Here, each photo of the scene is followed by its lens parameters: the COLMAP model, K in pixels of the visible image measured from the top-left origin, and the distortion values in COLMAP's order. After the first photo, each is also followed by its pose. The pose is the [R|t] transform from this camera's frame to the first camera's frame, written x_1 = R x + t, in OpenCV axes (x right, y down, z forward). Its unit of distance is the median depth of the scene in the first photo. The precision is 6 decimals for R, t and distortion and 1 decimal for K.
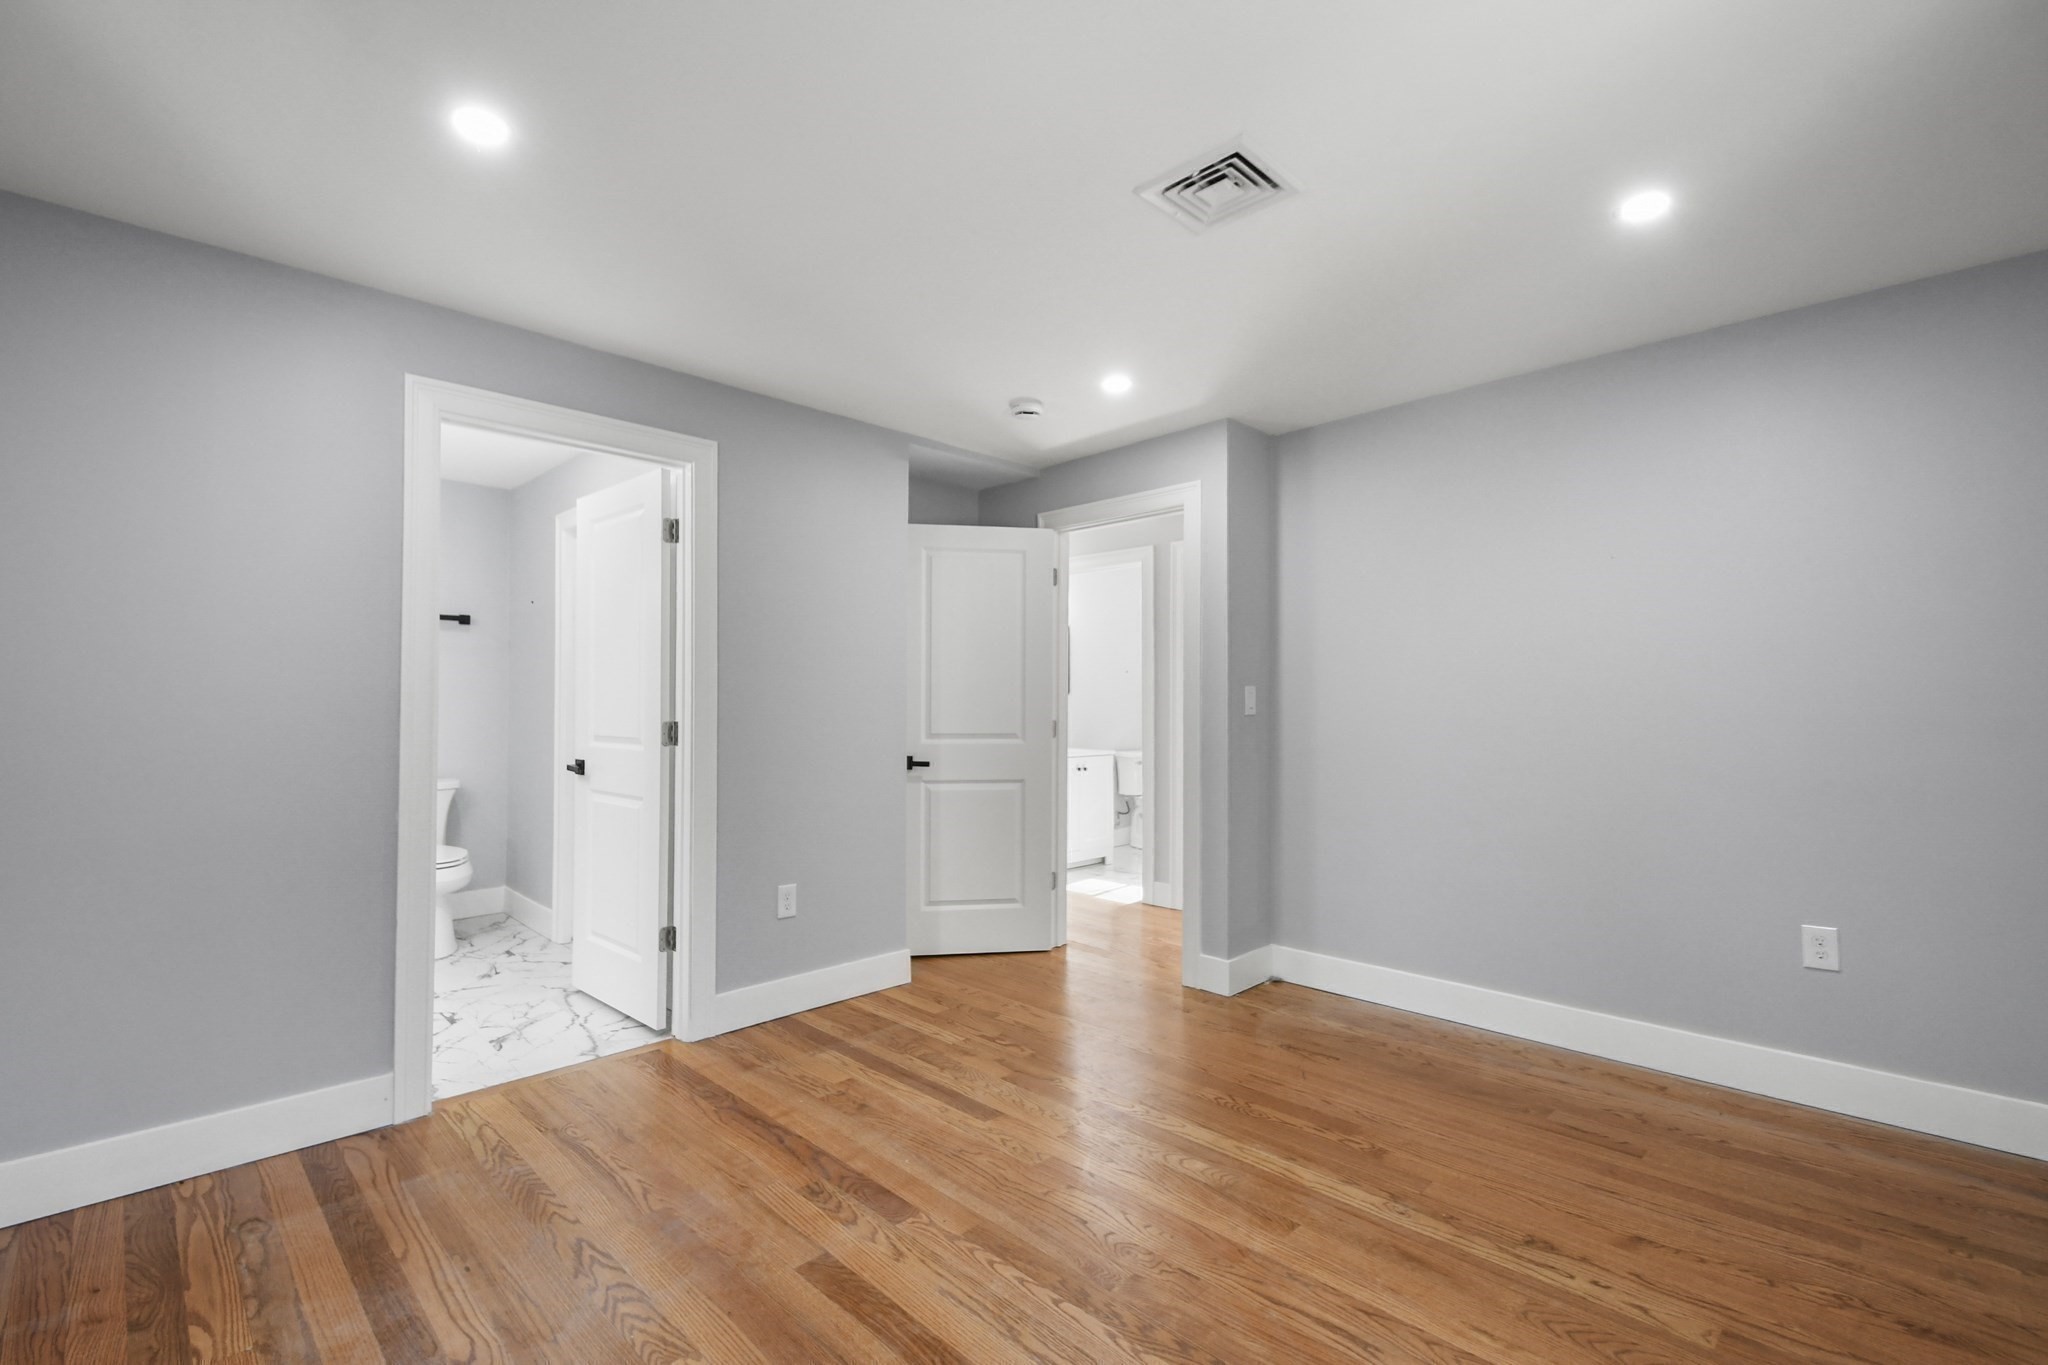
lens RADIAL K [[897.6, 0, 996.8], [0, 897.6, 705.7], [0, 0, 1]] dist [0.024141, -0.014472]
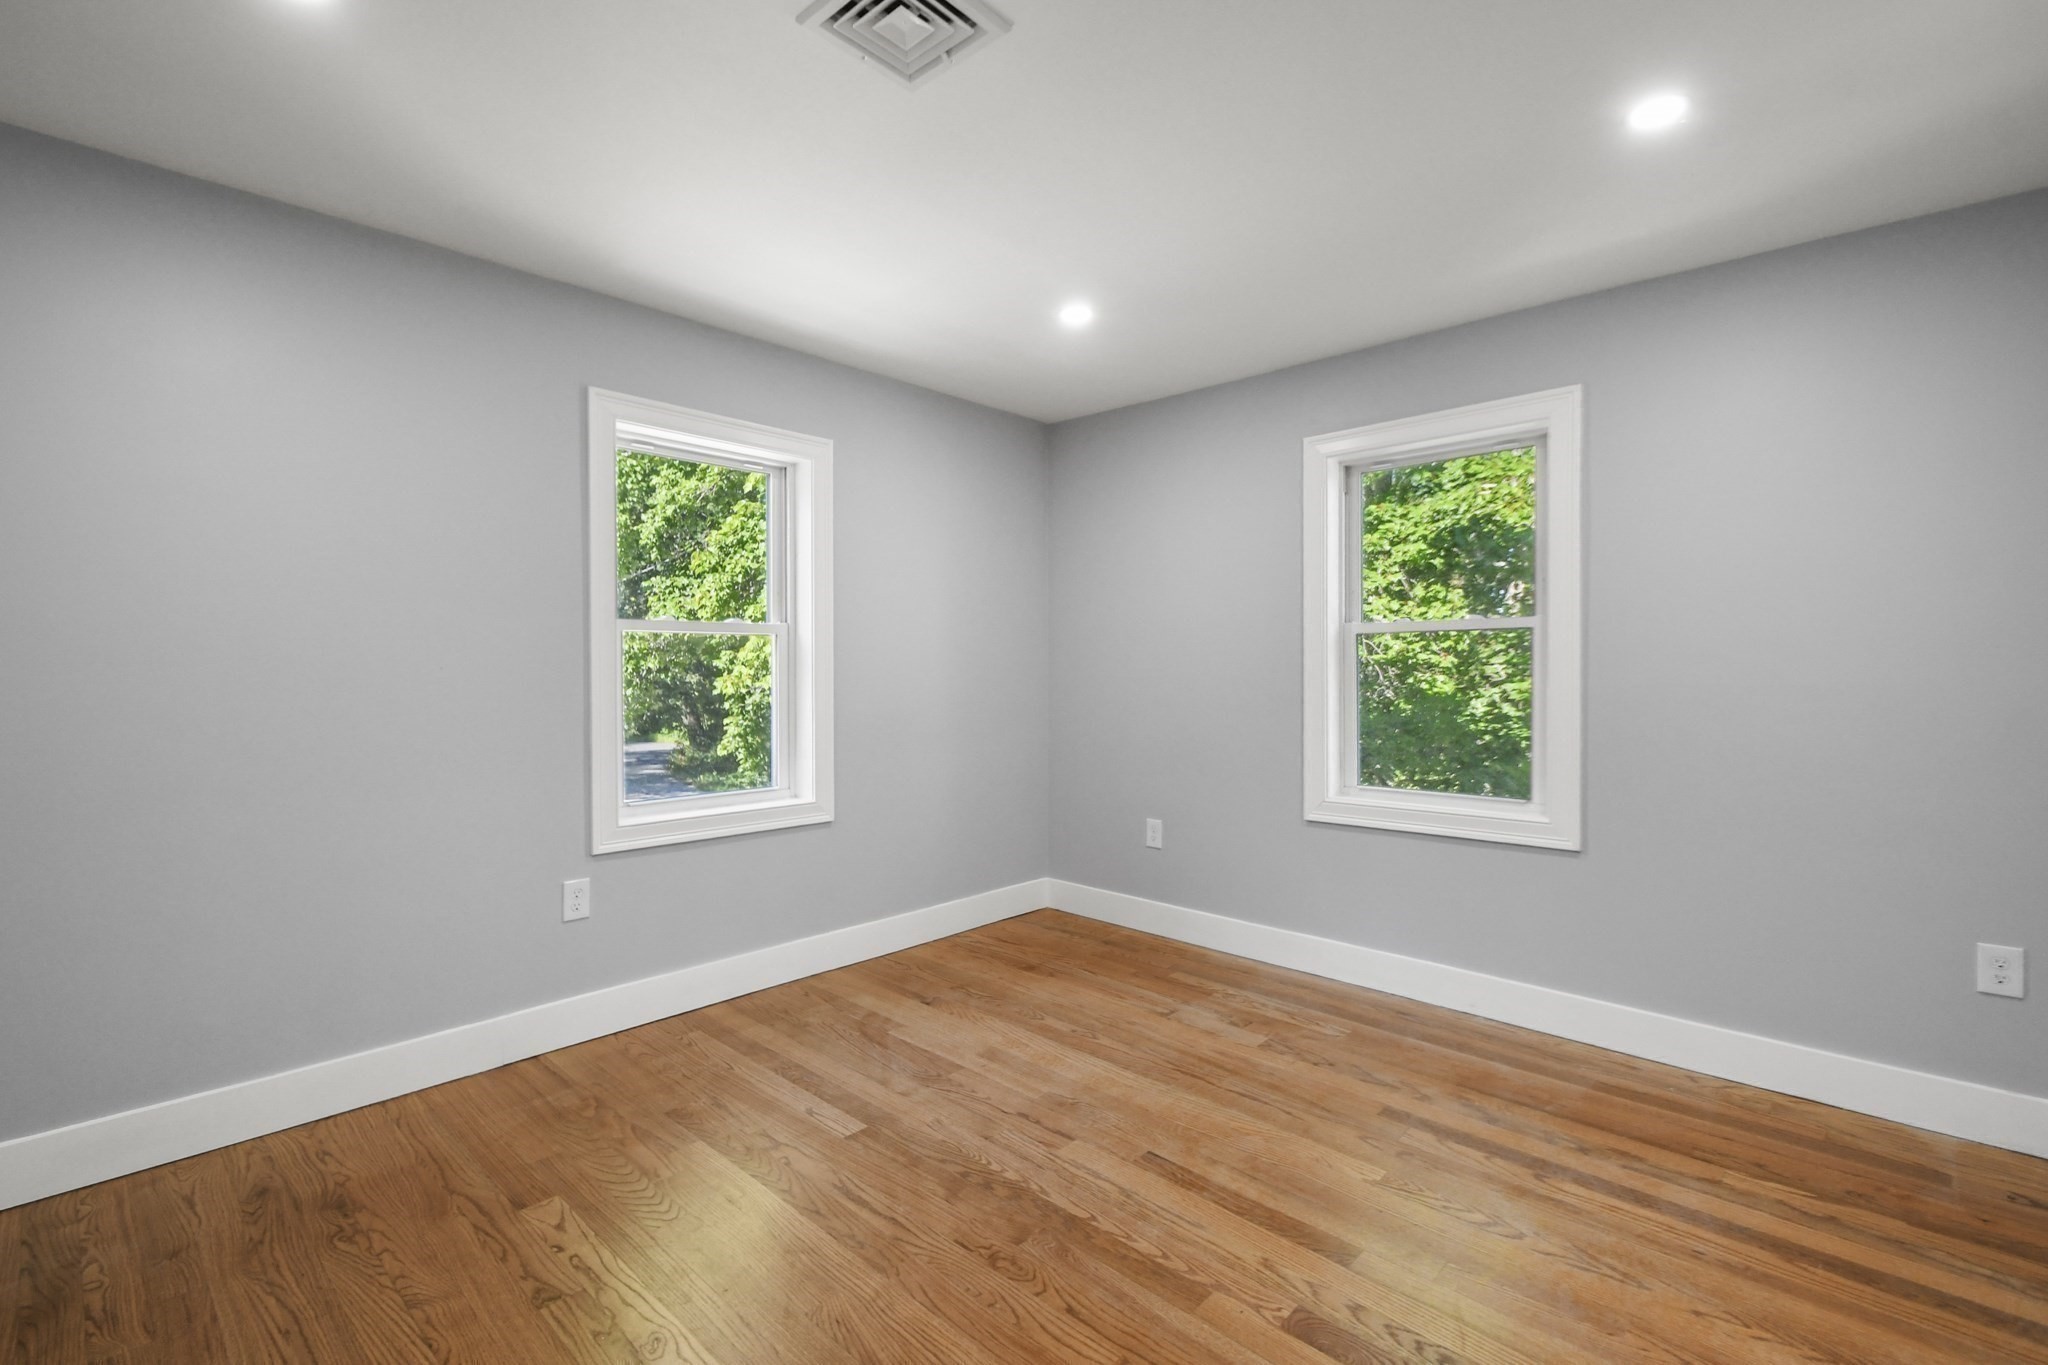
lens RADIAL K [[895.1, 0, 993.4], [0, 895.1, 725.0], [0, 0, 1]] dist [0.026465, -0.014561]
pose [[-0.999610, 0.001036, -0.027898, 0.211421], [-0.000542, 0.998403, 0.056492, -0.000577], [0.027912, 0.056485, -0.998013, 2.007136]]
